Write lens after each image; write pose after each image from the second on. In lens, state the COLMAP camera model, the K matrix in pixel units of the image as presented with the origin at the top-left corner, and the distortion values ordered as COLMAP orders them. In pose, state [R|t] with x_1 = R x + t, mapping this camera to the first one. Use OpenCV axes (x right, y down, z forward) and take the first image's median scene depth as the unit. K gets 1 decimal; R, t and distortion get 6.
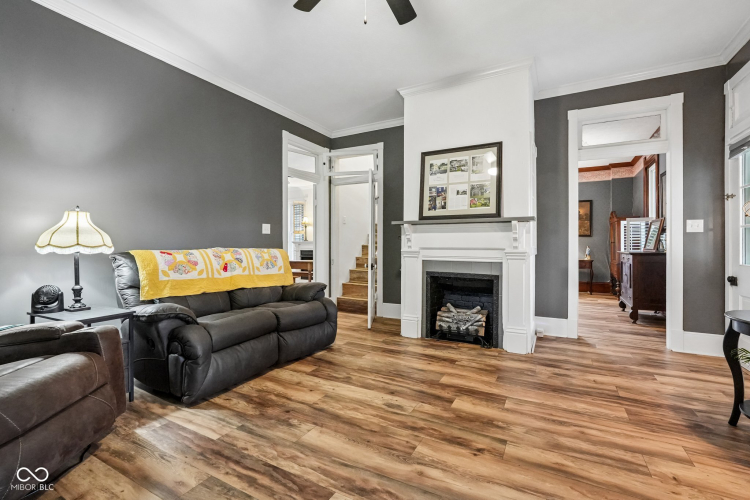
lens RADIAL K [[331.6, 0, 374.1], [0, 331.6, 243.1], [0, 0, 1]] dist [-0.014895, 0.006667]
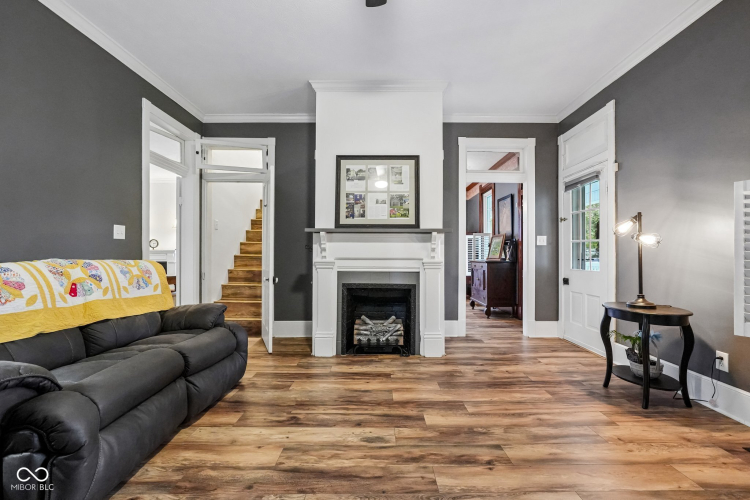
lens RADIAL K [[331.6, 0, 377.9], [0, 331.6, 252.5], [0, 0, 1]] dist [-0.014895, 0.006667]
pose [[0.875800, 0.003700, 0.482660, -0.247226], [-0.002593, 0.999992, -0.002961, 0.001434], [-0.482667, 0.001342, 0.875803, 0.162046]]
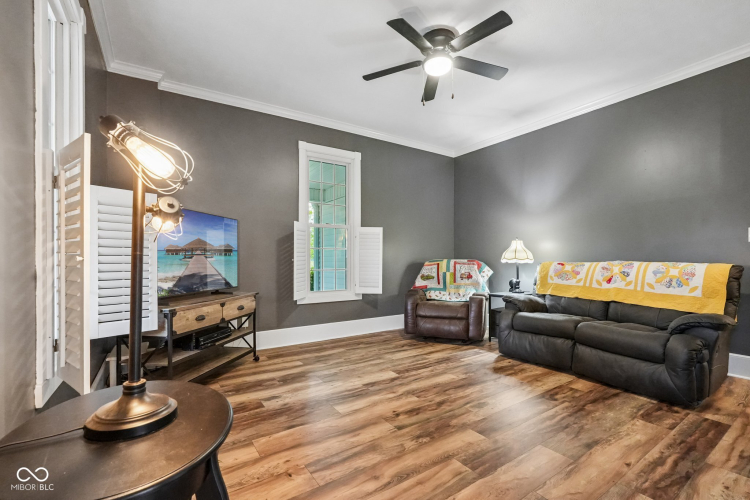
lens RADIAL K [[331.6, 0, 378.8], [0, 331.6, 256.4], [0, 0, 1]] dist [-0.014895, 0.006667]
pose [[-0.451000, -0.004974, -0.892510, 0.838181], [0.004741, 0.999957, -0.007969, 0.004919], [0.892512, -0.007826, -0.450957, 0.839256]]
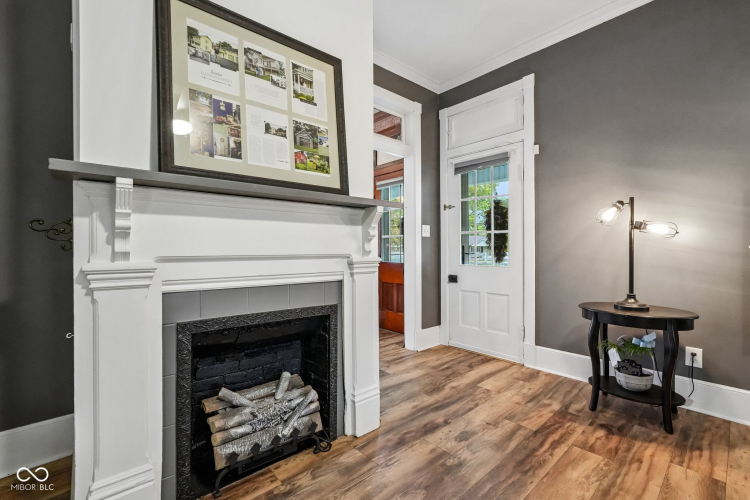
lens RADIAL K [[331.6, 0, 369.6], [0, 331.6, 250.8], [0, 0, 1]] dist [-0.014895, 0.006667]
pose [[0.340380, -0.006500, 0.940265, -0.125733], [-0.001090, 0.999973, 0.007307, 0.005850], [-0.940287, -0.003512, 0.340364, 0.829096]]
